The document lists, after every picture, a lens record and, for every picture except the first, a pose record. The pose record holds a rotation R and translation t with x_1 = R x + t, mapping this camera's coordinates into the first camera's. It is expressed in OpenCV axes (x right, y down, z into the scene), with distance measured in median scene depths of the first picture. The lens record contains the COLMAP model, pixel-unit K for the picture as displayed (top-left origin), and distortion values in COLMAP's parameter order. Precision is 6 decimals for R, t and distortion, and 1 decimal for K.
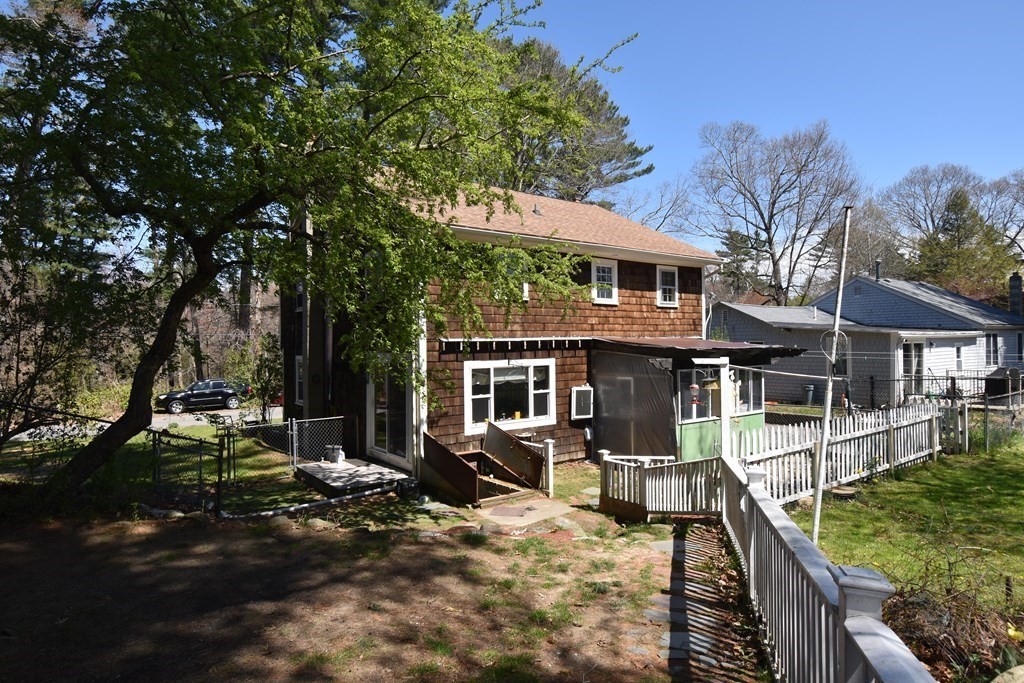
lens RADIAL K [[580.6, 0, 515.7], [0, 580.6, 341.1], [0, 0, 1]] dist [0.017852, -0.027804]
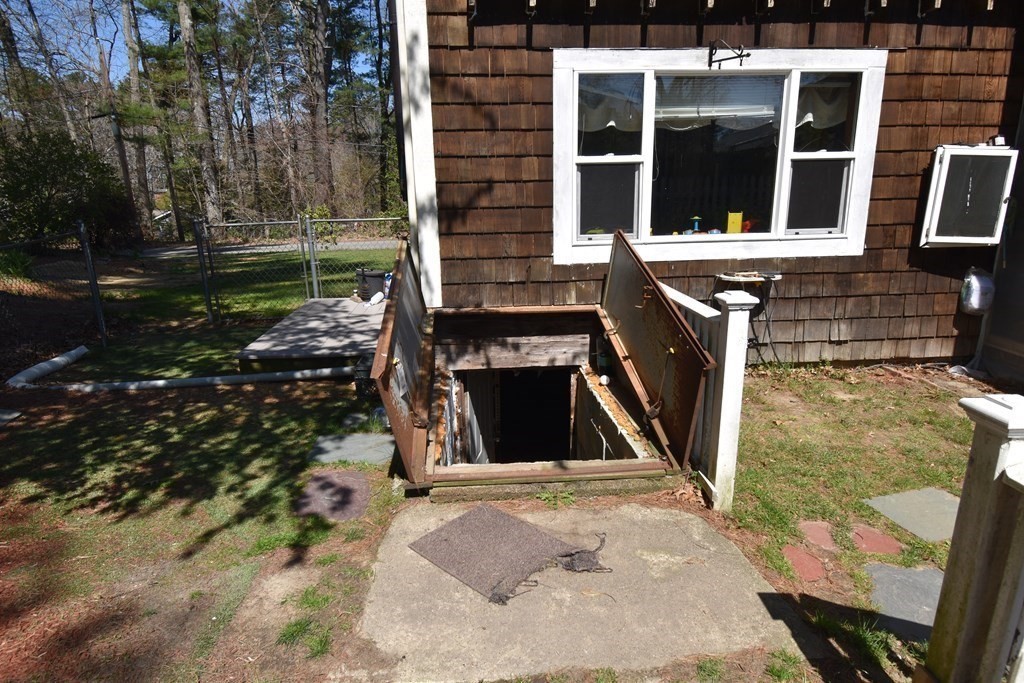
lens RADIAL K [[580.6, 0, 515.7], [0, 580.6, 341.1], [0, 0, 1]] dist [0.017852, -0.027804]
pose [[0.834904, 0.133593, -0.533937, 0.084450], [0.011280, 0.965739, 0.259269, 0.094281], [0.550280, -0.222487, 0.804793, 0.562471]]
